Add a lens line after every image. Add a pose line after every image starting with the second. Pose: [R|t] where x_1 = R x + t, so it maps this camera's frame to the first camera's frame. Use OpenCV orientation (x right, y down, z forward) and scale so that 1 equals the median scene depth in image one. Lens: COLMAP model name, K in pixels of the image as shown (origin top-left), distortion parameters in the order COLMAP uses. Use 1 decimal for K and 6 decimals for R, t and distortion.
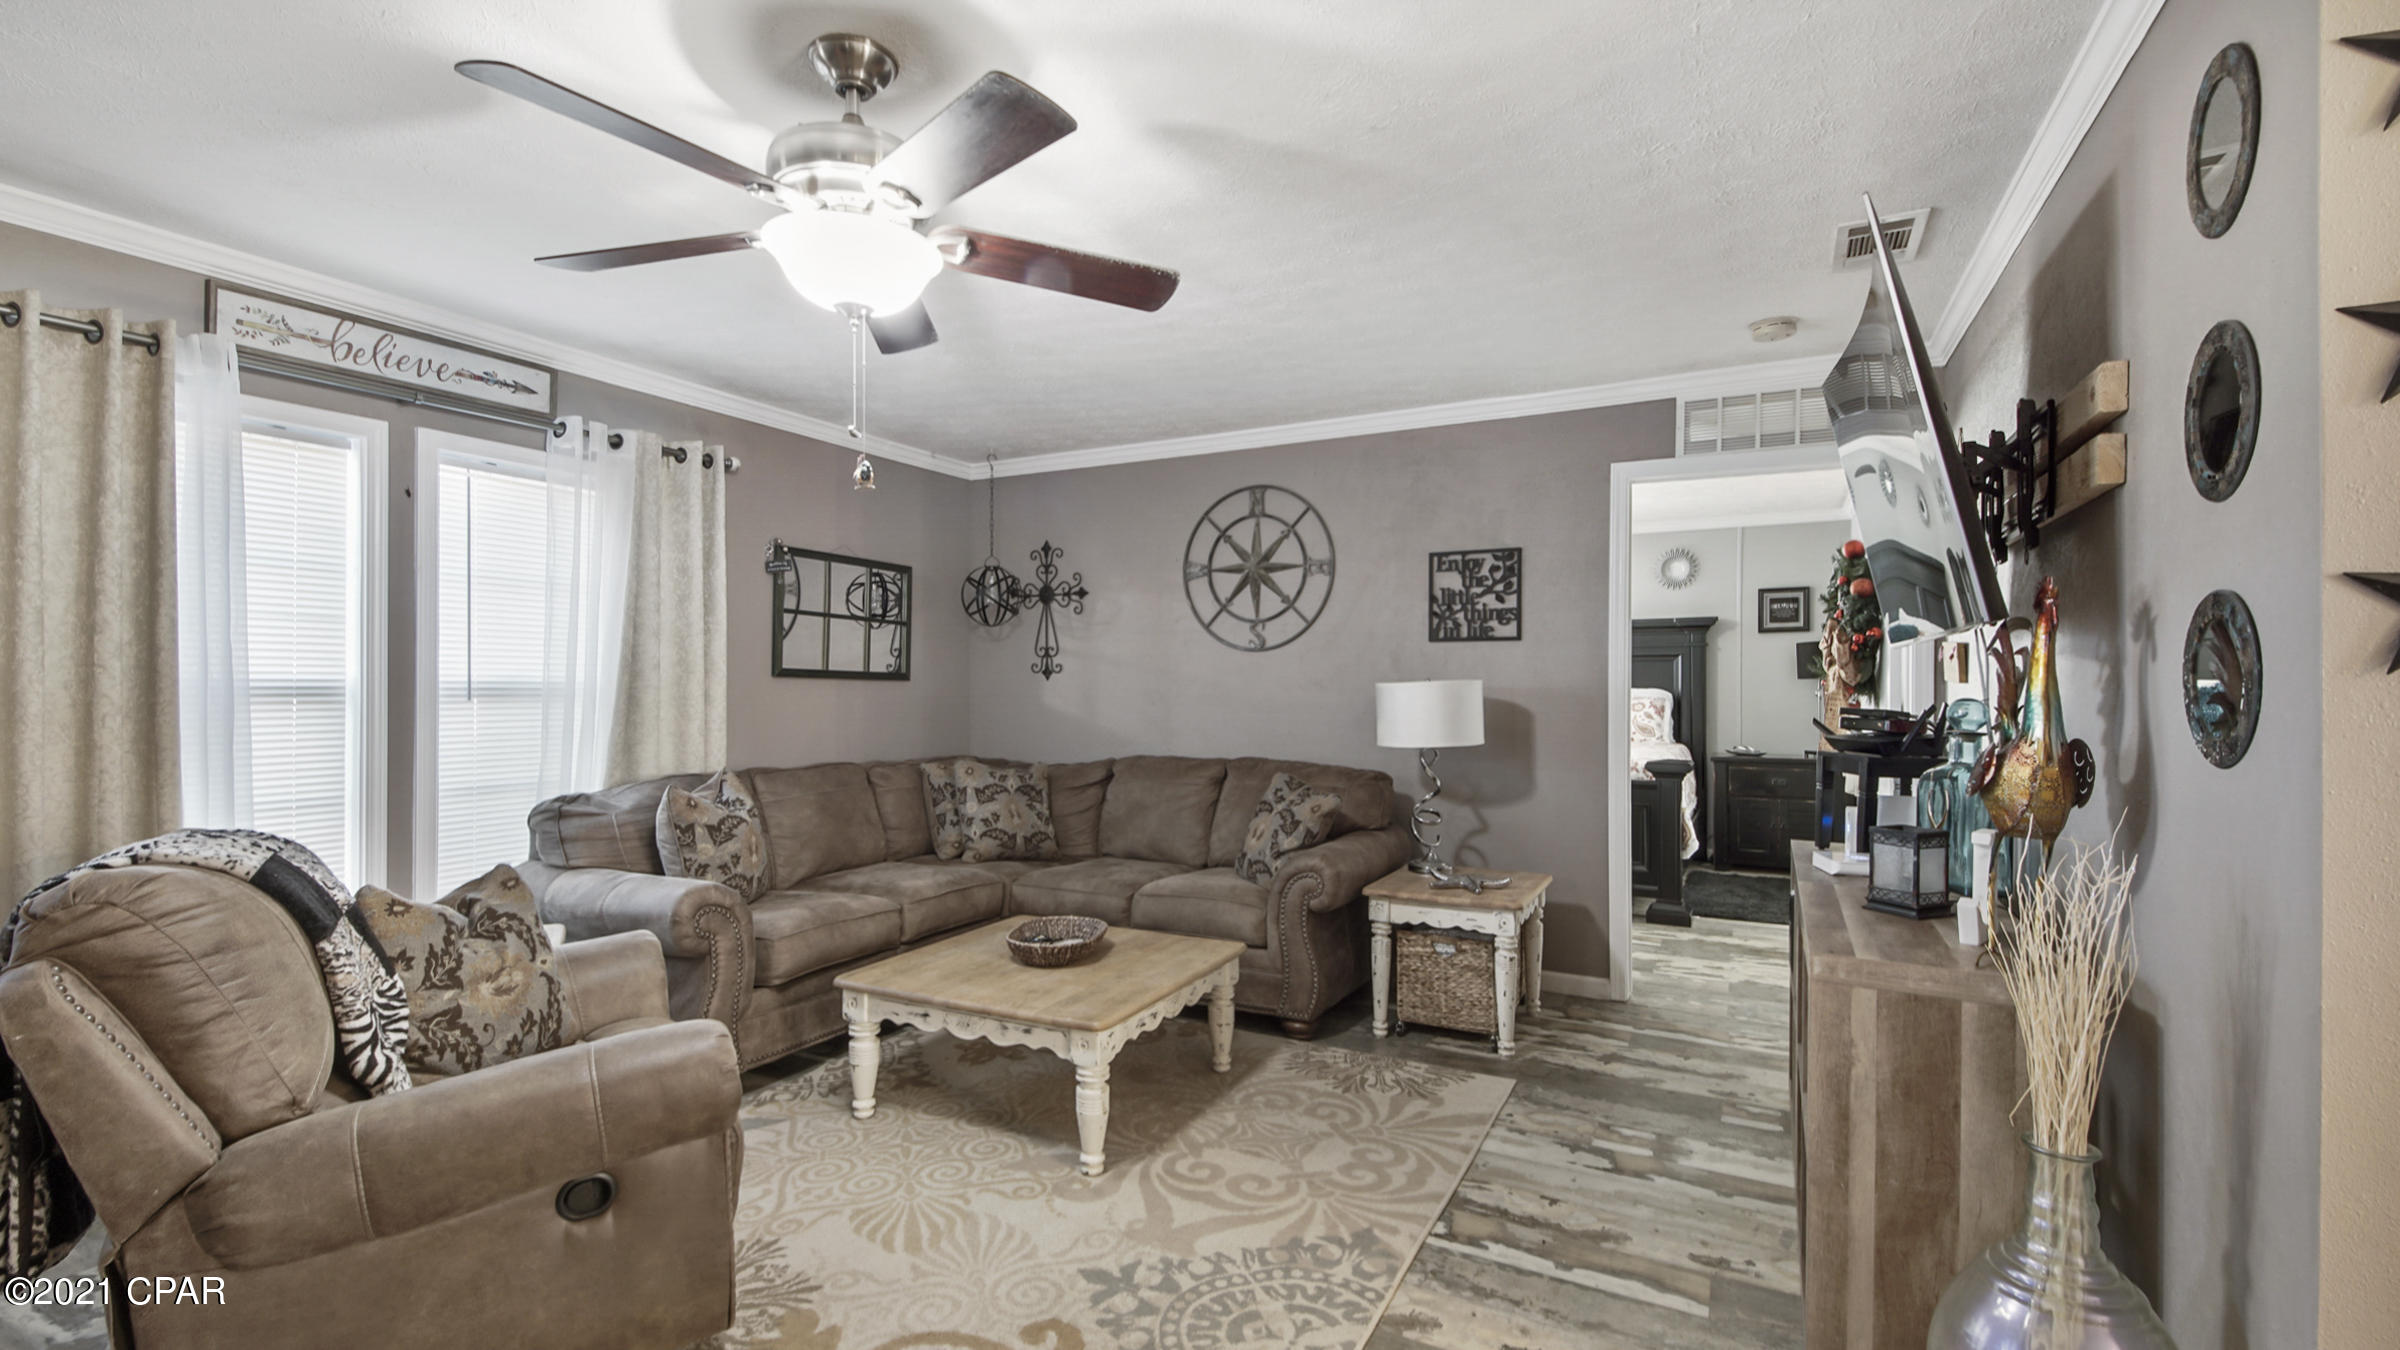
lens RADIAL K [[1042.7, 0, 1200.2], [0, 1042.7, 685.4], [0, 0, 1]] dist [0.001628, 0.000015]
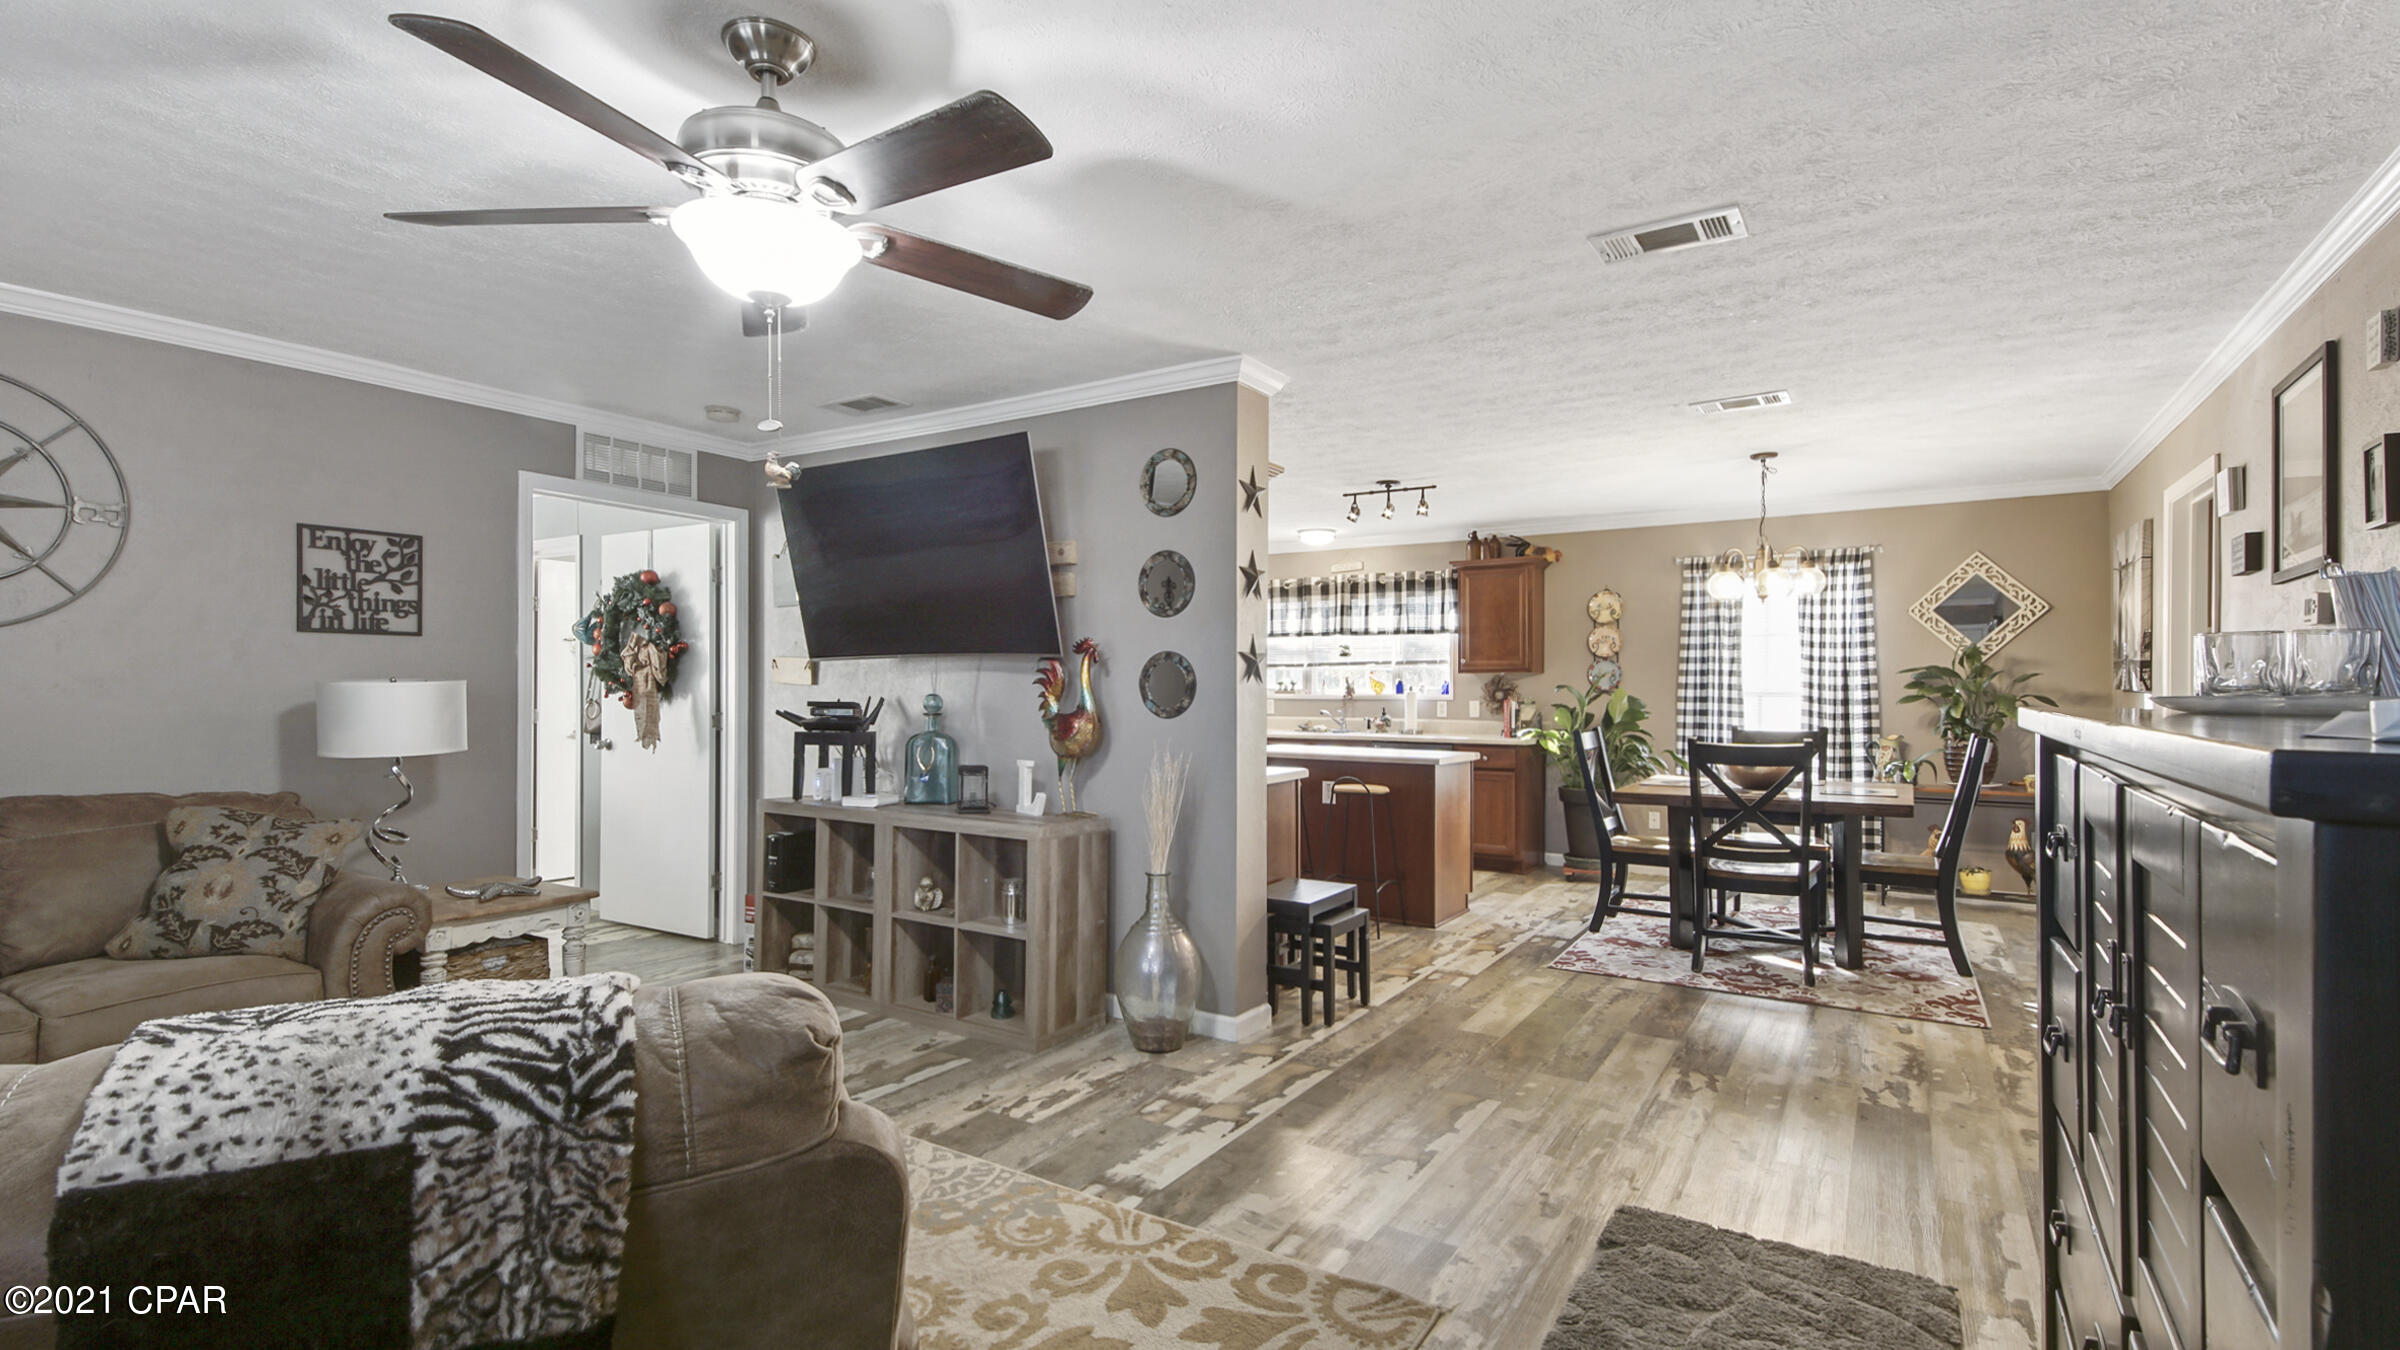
lens RADIAL K [[1106.8, 0, 1154.1], [0, 1106.8, 652.9], [0, 0, 1]] dist [0.016875, -0.006347]
pose [[0.079907, 0.025869, 0.996467, -0.614943], [-0.000852, 0.999665, -0.025884, -0.003129], [-0.996802, 0.001219, 0.079902, 0.266827]]
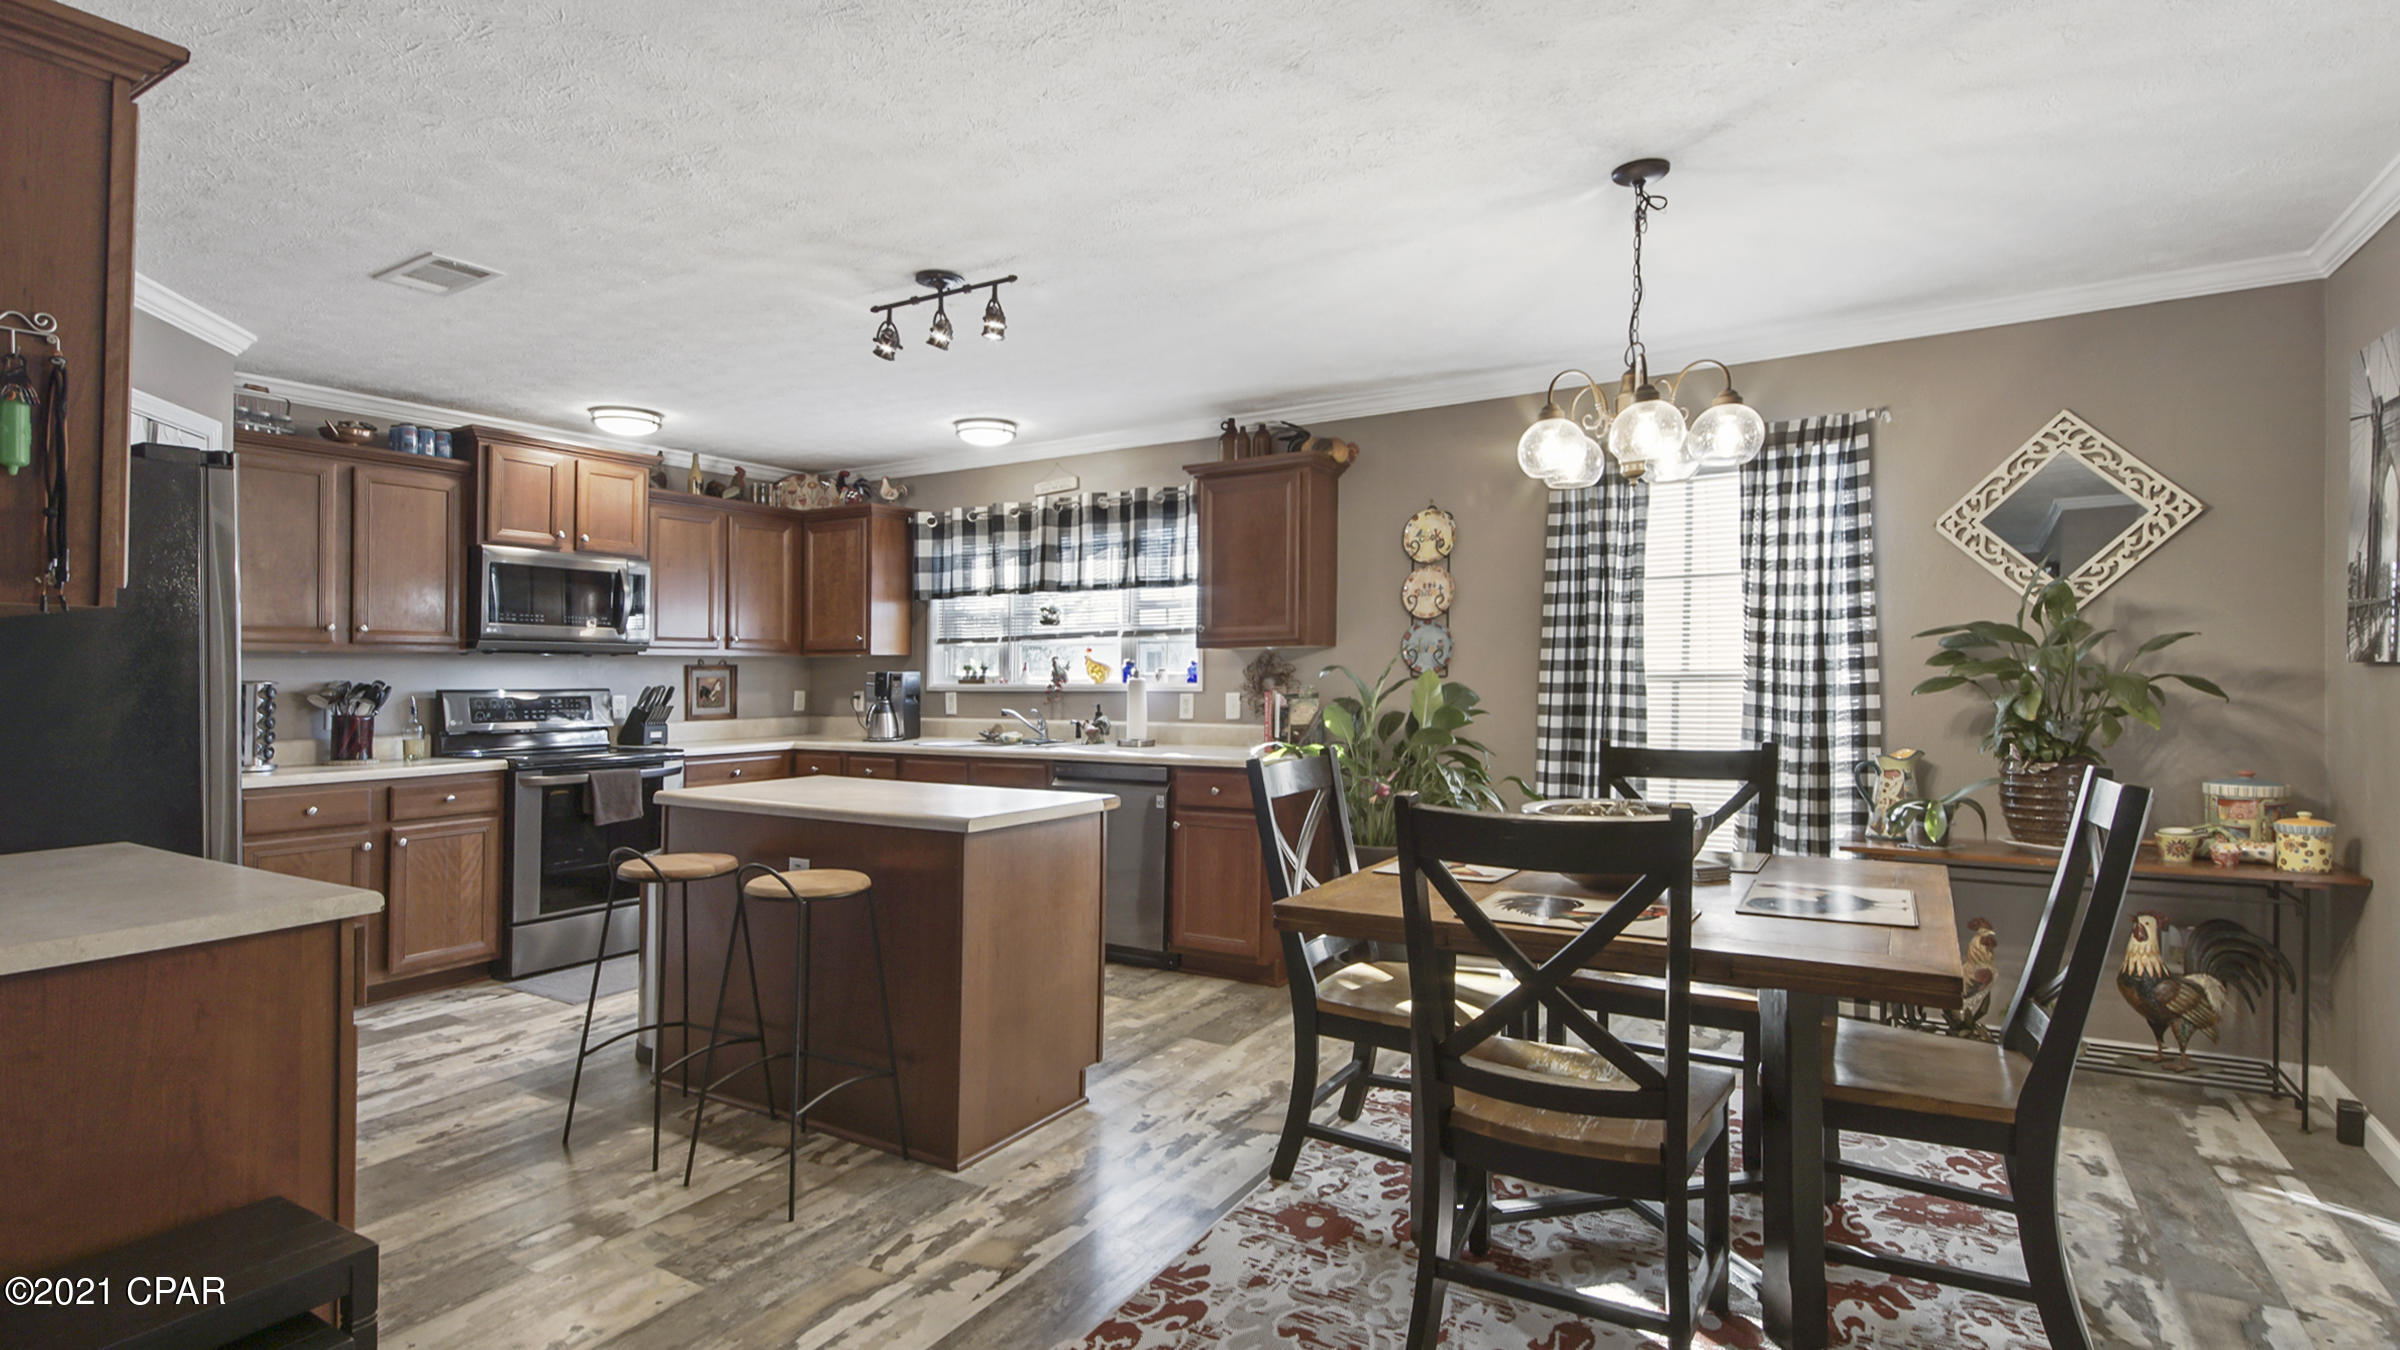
lens RADIAL K [[1106.8, 0, 1165.0], [0, 1106.8, 675.2], [0, 0, 1]] dist [0.016875, -0.006347]
pose [[0.080708, 0.000379, 0.996738, -0.307520], [0.005402, 0.999985, -0.000817, 0.002618], [-0.996723, 0.005450, 0.080705, 0.096932]]
